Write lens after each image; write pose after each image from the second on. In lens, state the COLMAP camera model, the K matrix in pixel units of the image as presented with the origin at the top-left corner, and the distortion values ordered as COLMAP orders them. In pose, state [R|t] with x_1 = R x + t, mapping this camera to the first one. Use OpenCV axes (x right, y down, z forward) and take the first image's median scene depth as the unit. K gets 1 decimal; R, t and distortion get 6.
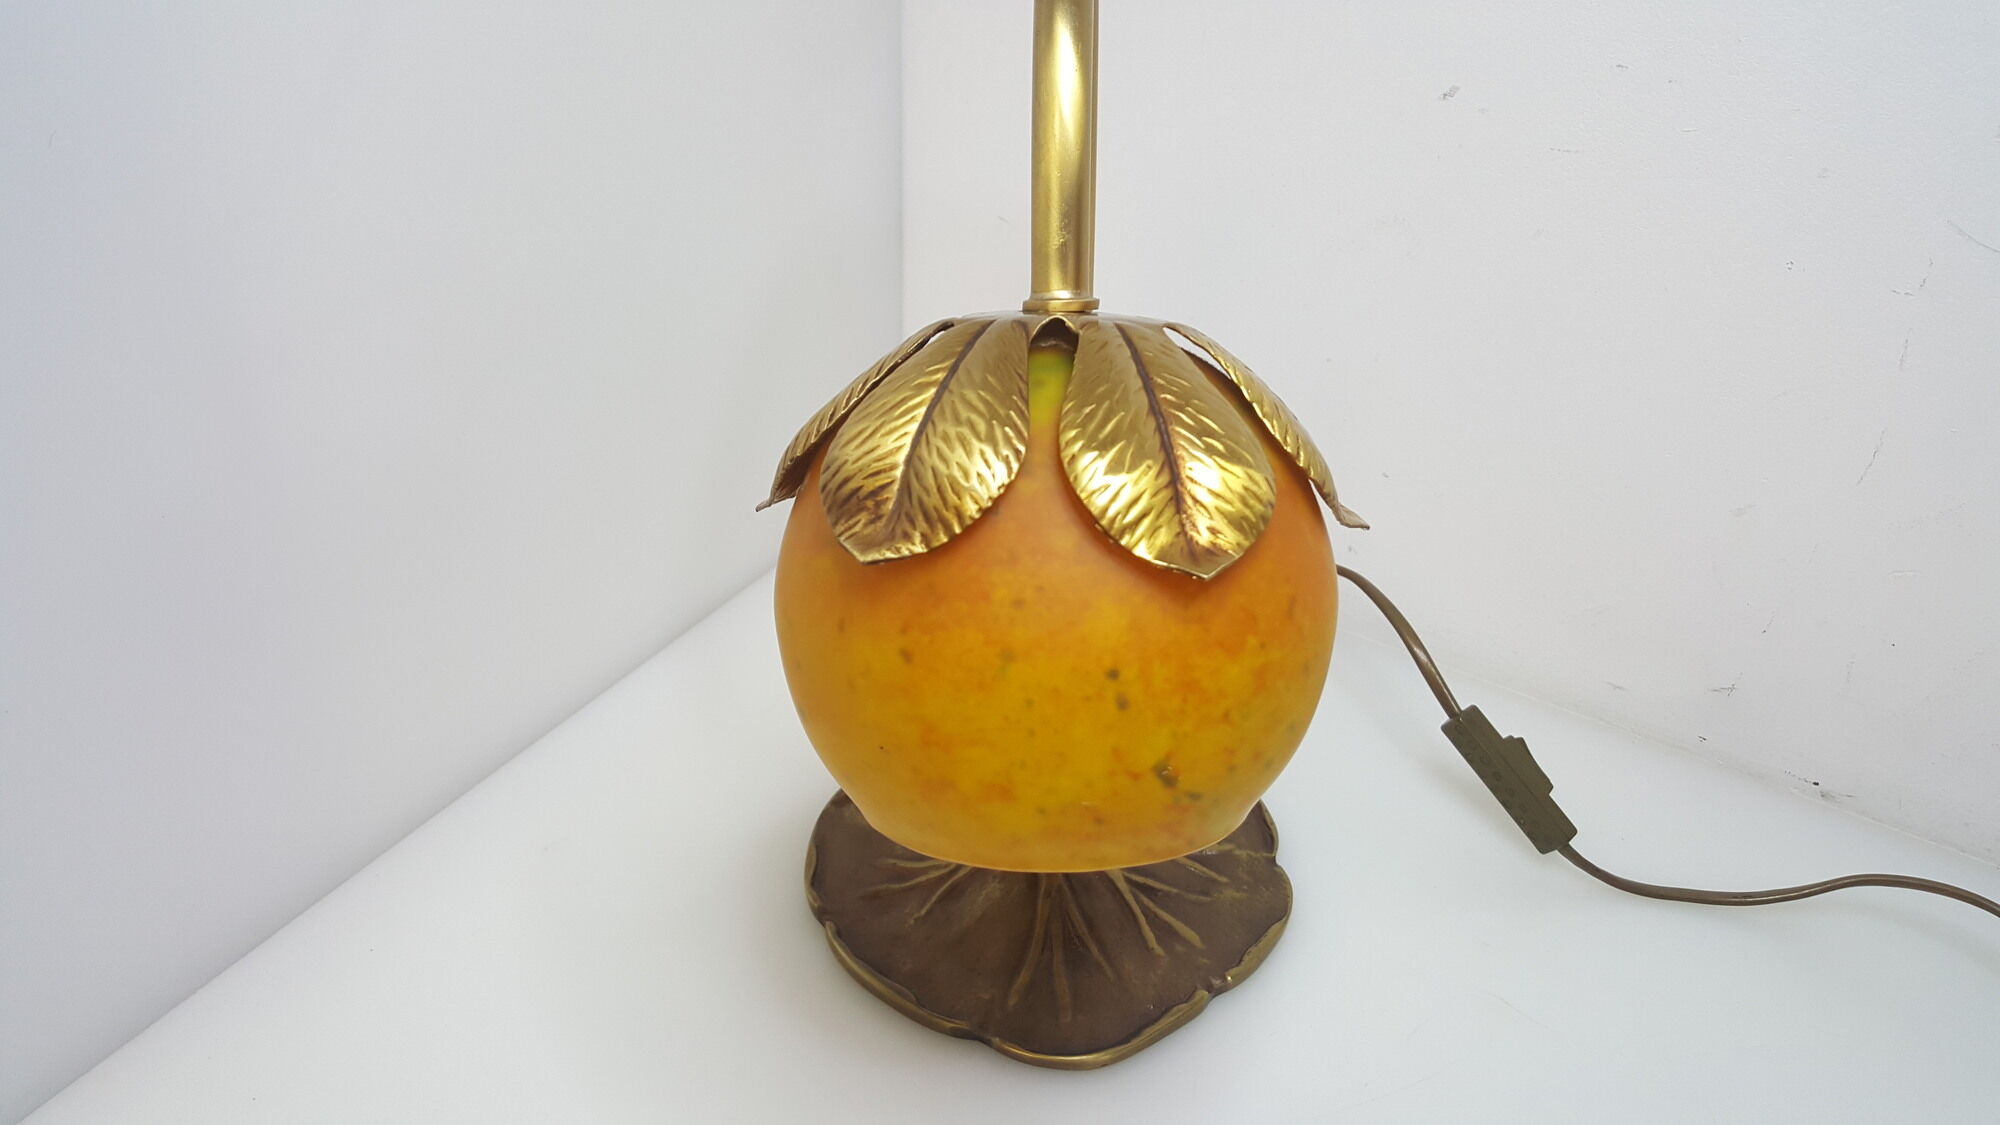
lens RADIAL K [[1514.6, 0, 1000.0], [0, 1514.6, 562.5], [0, 0, 1]] dist [0.188678, -0.002367]
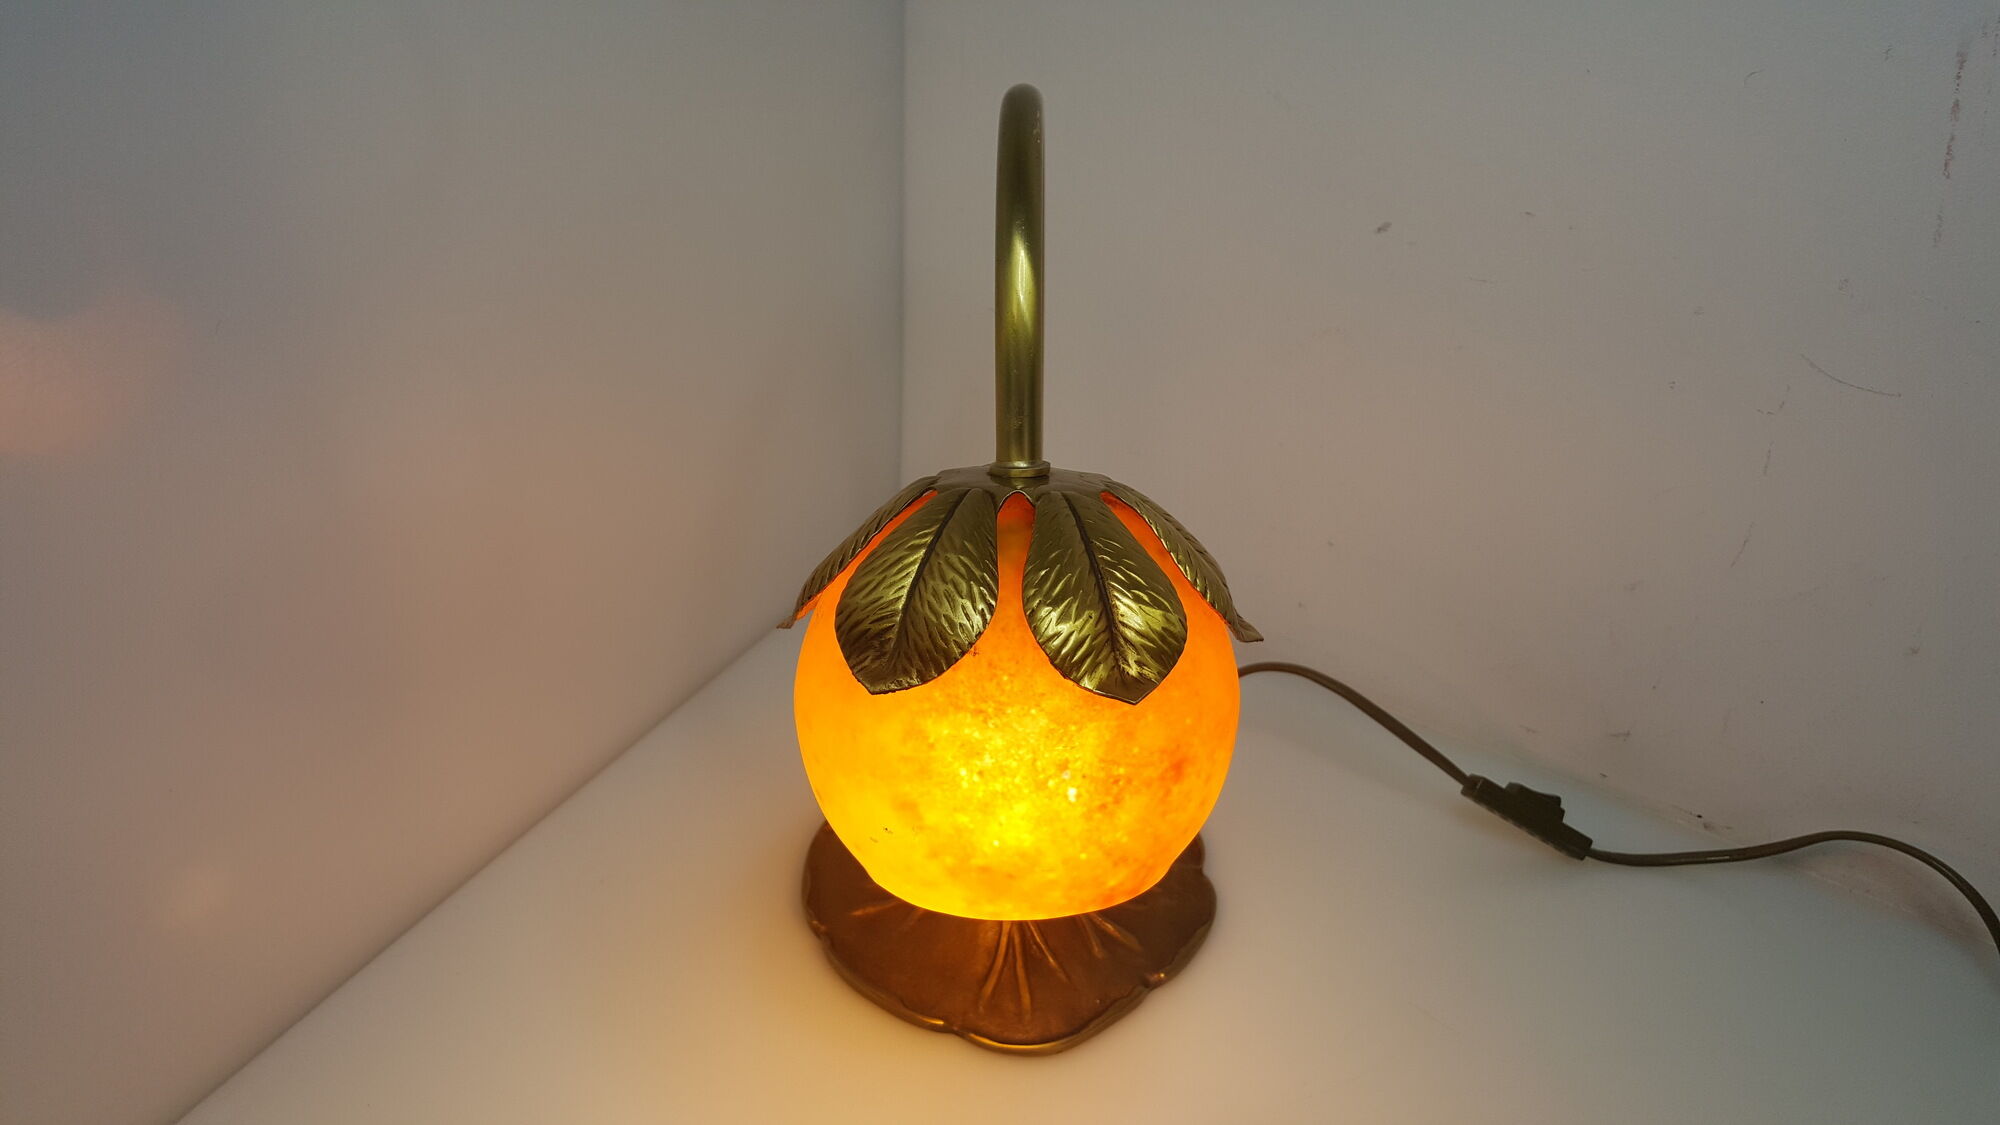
lens RADIAL K [[1514.6, 0, 1000.0], [0, 1514.6, 562.5], [0, 0, 1]] dist [0.188678, -0.002367]
pose [[0.999280, -0.012566, 0.035804, -0.025902], [0.011562, 0.999538, 0.028124, -0.144218], [-0.036141, -0.027689, 0.998963, -0.296877]]
